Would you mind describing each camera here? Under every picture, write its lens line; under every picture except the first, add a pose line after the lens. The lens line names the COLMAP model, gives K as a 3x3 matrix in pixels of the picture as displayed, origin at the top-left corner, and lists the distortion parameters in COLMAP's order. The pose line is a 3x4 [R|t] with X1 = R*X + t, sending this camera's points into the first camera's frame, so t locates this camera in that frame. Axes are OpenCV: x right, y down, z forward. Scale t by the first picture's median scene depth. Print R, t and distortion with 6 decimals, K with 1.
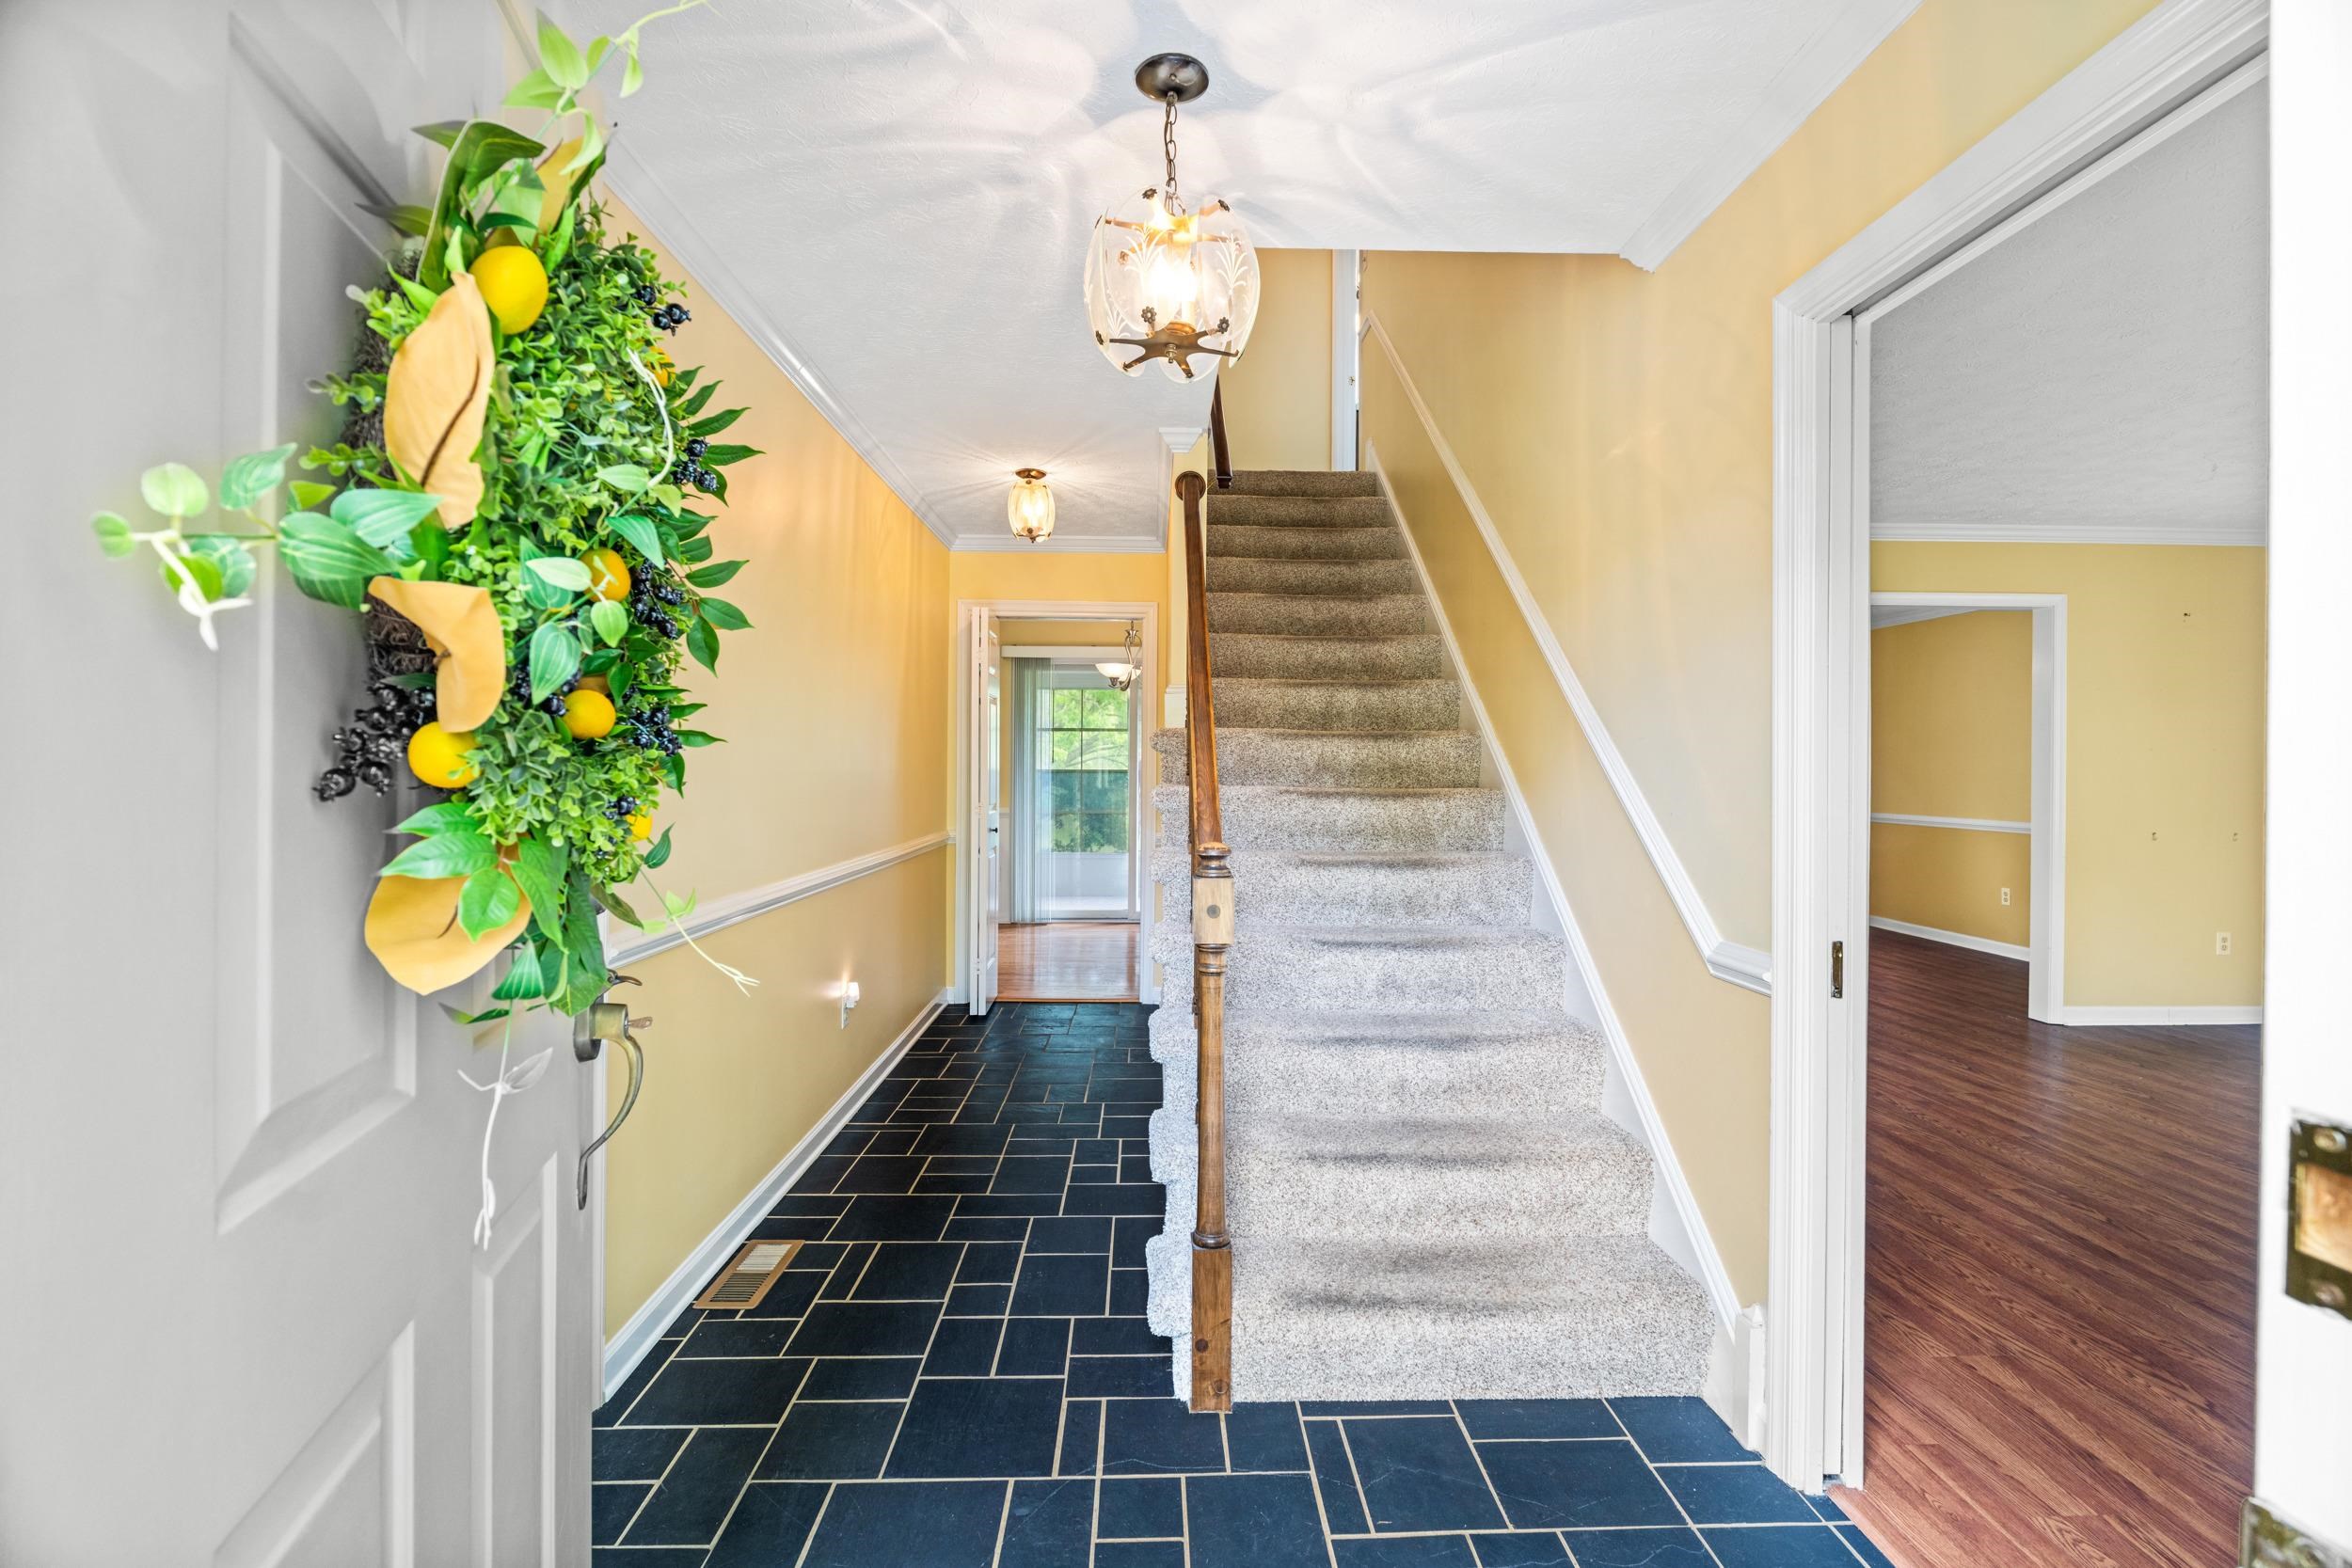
lens RADIAL K [[1032.5, 0, 1183.0], [0, 1032.5, 765.9], [0, 0, 1]] dist [-0.013634, 0.001830]
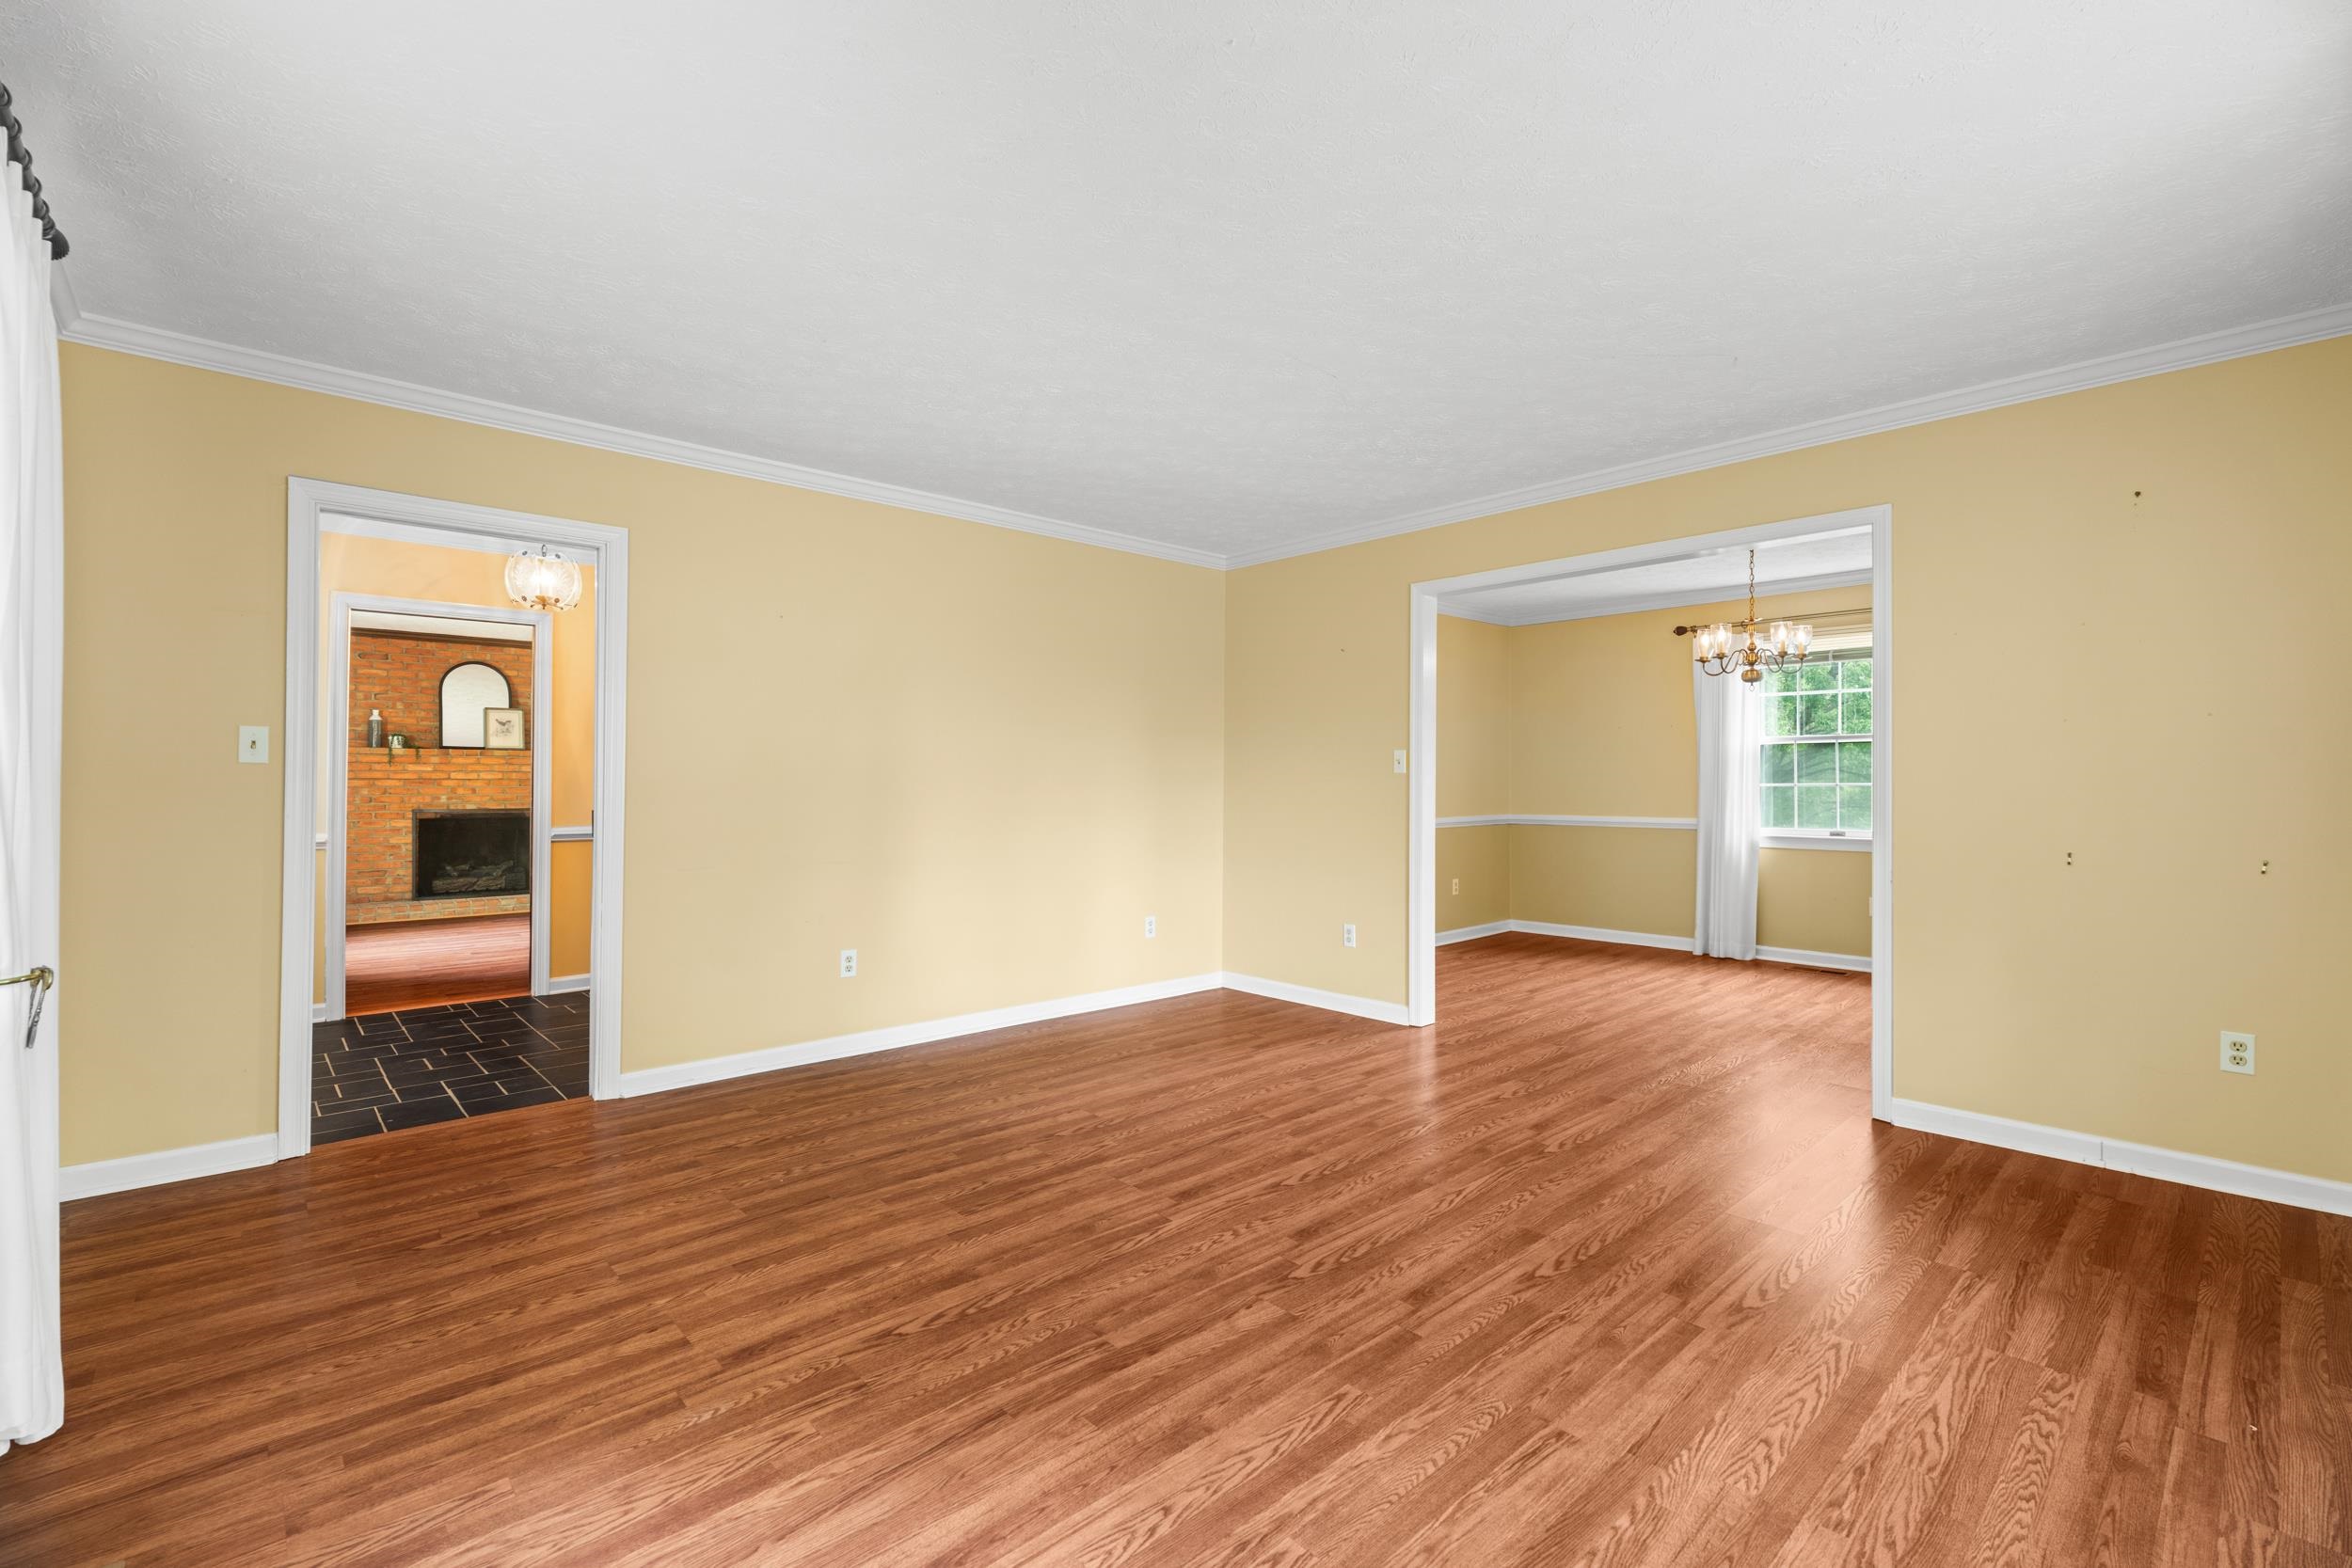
lens RADIAL K [[1032.5, 0, 1180.5], [0, 1032.5, 770.7], [0, 0, 1]] dist [-0.013634, 0.001830]
pose [[0.656190, -0.015900, -0.754428, 1.561608], [0.003458, 0.999831, -0.018065, 0.038135], [0.754588, 0.009245, 0.656134, 0.263964]]
